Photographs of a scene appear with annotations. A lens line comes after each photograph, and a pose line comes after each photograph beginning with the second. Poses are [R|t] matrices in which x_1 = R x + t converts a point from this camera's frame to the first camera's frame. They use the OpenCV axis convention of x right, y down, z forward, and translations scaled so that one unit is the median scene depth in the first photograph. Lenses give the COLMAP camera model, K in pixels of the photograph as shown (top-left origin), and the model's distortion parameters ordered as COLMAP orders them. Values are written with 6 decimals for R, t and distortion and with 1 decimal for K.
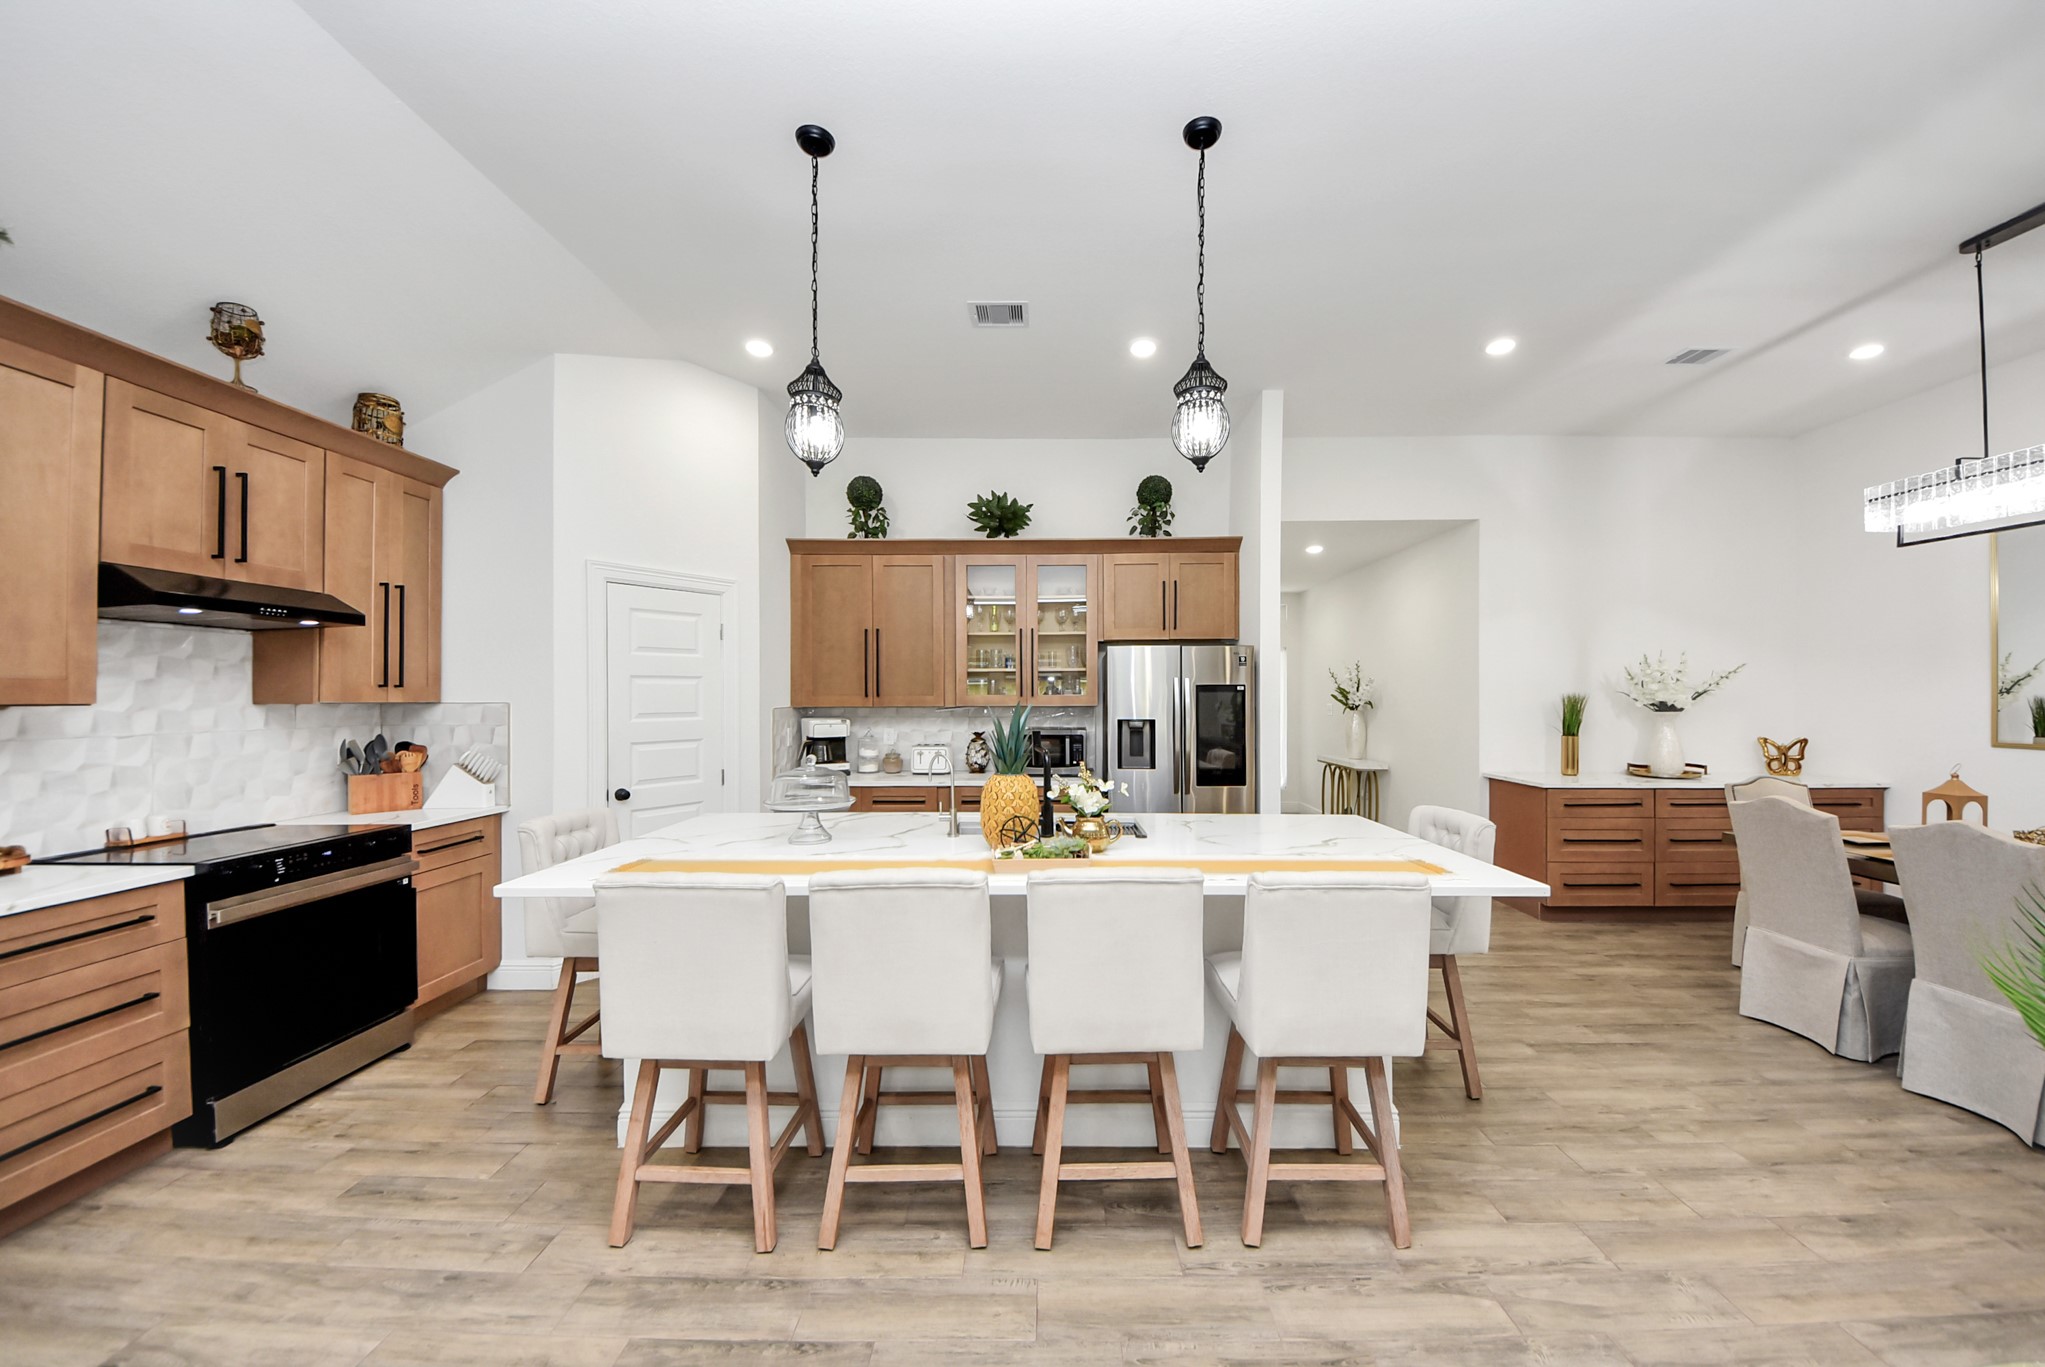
lens RADIAL K [[734.4, 0, 1053.4], [0, 734.4, 696.9], [0, 0, 1]] dist [0.007625, -0.007853]
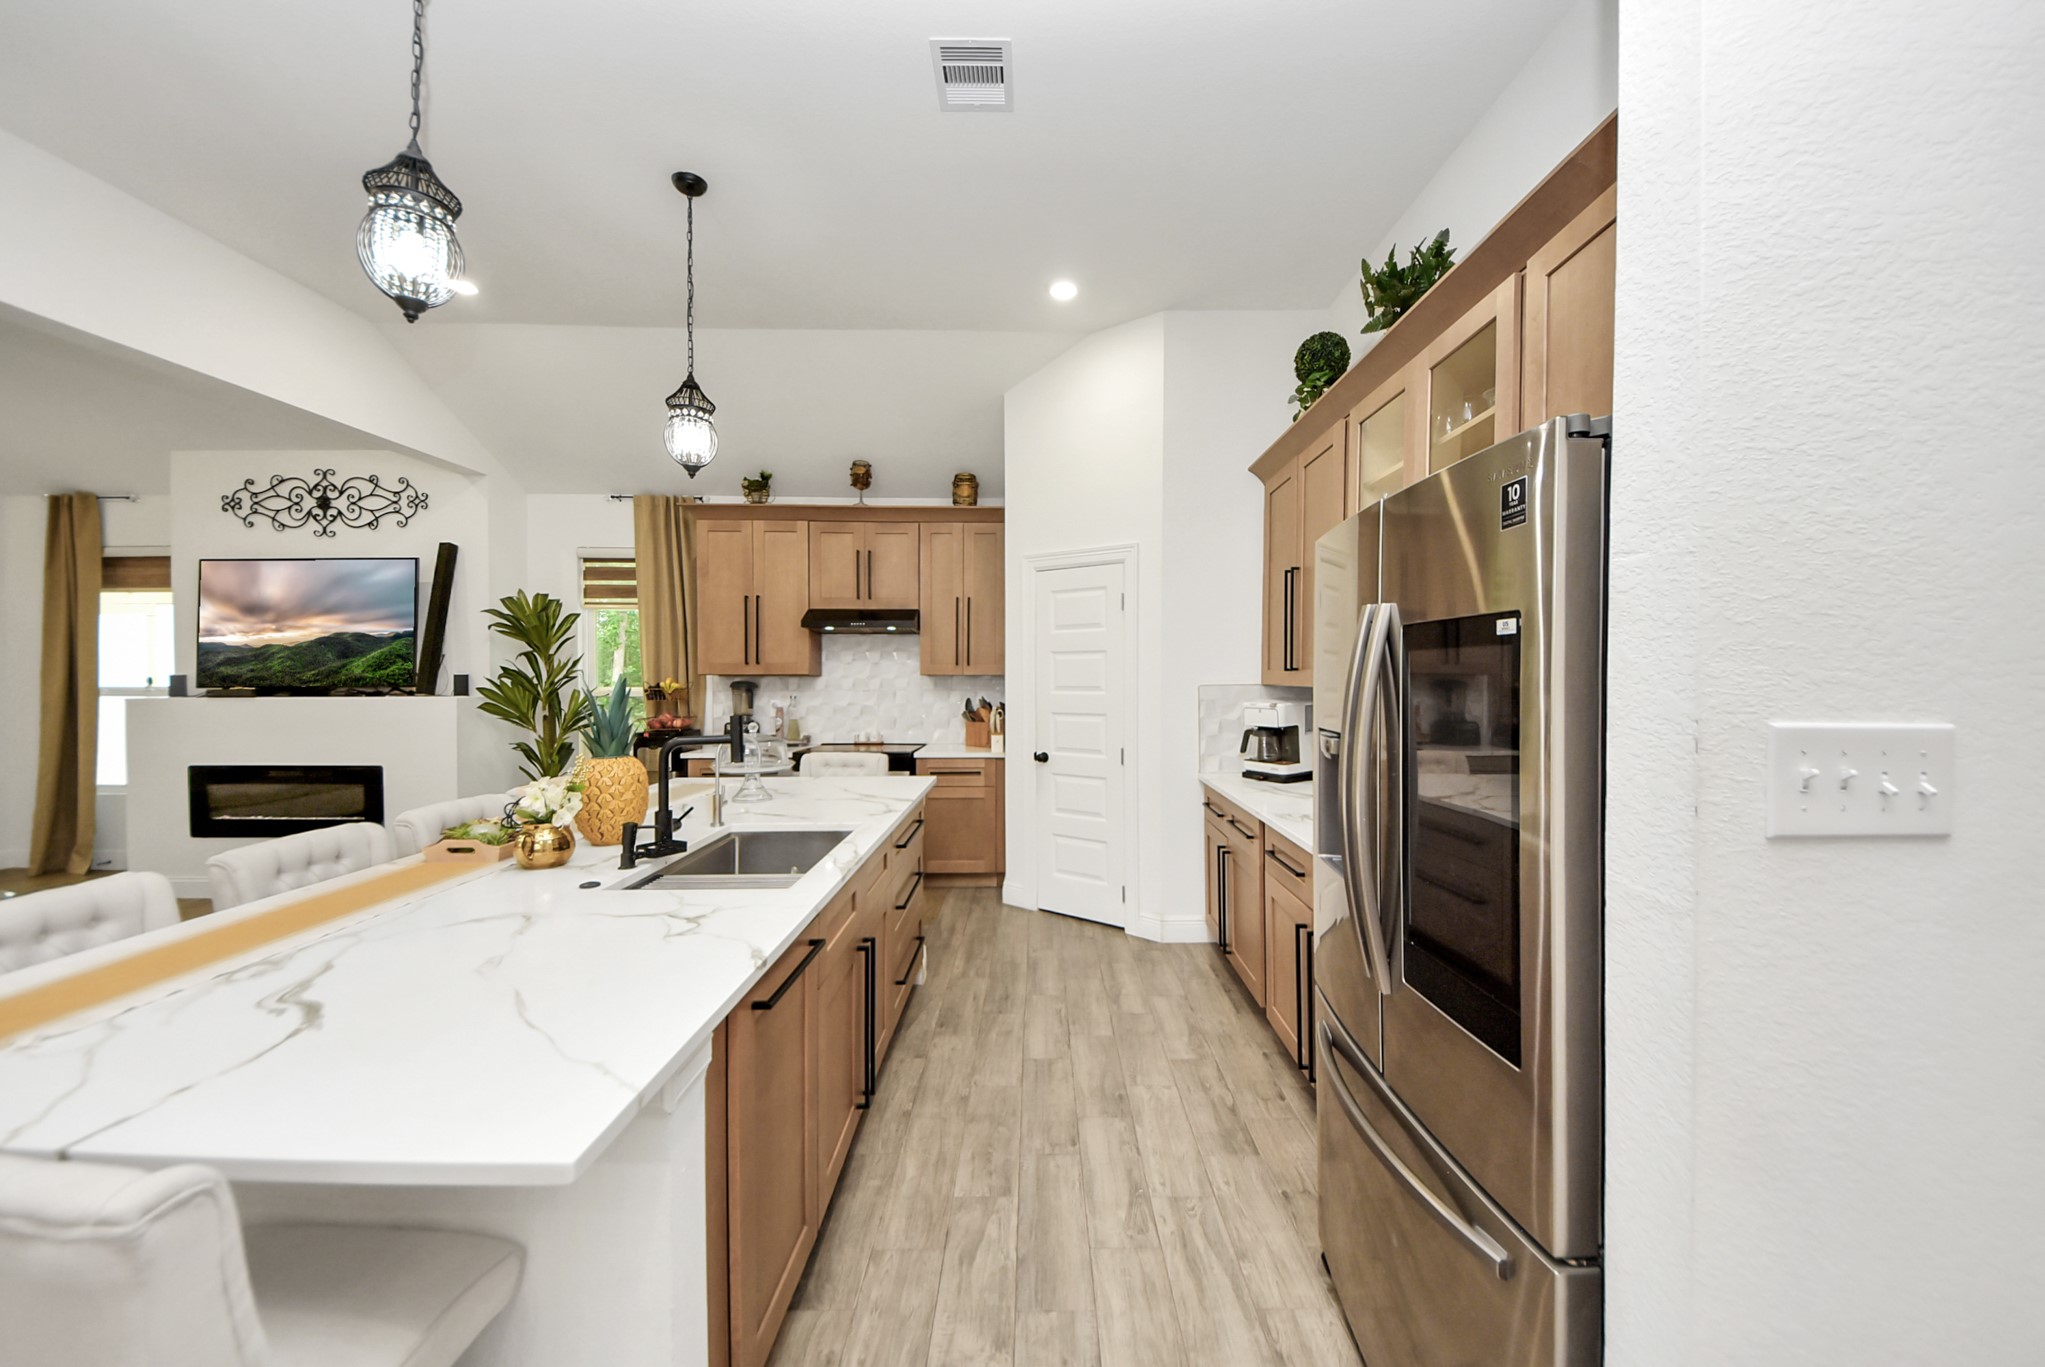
lens RADIAL K [[734.4, 0, 1061.1], [0, 734.4, 692.7], [0, 0, 1]] dist [0.007625, -0.007853]
pose [[0.029005, 0.027208, -0.999209, 0.434679], [-0.000813, 0.999630, 0.027195, 0.001665], [0.999579, 0.000023, 0.029017, 0.806379]]
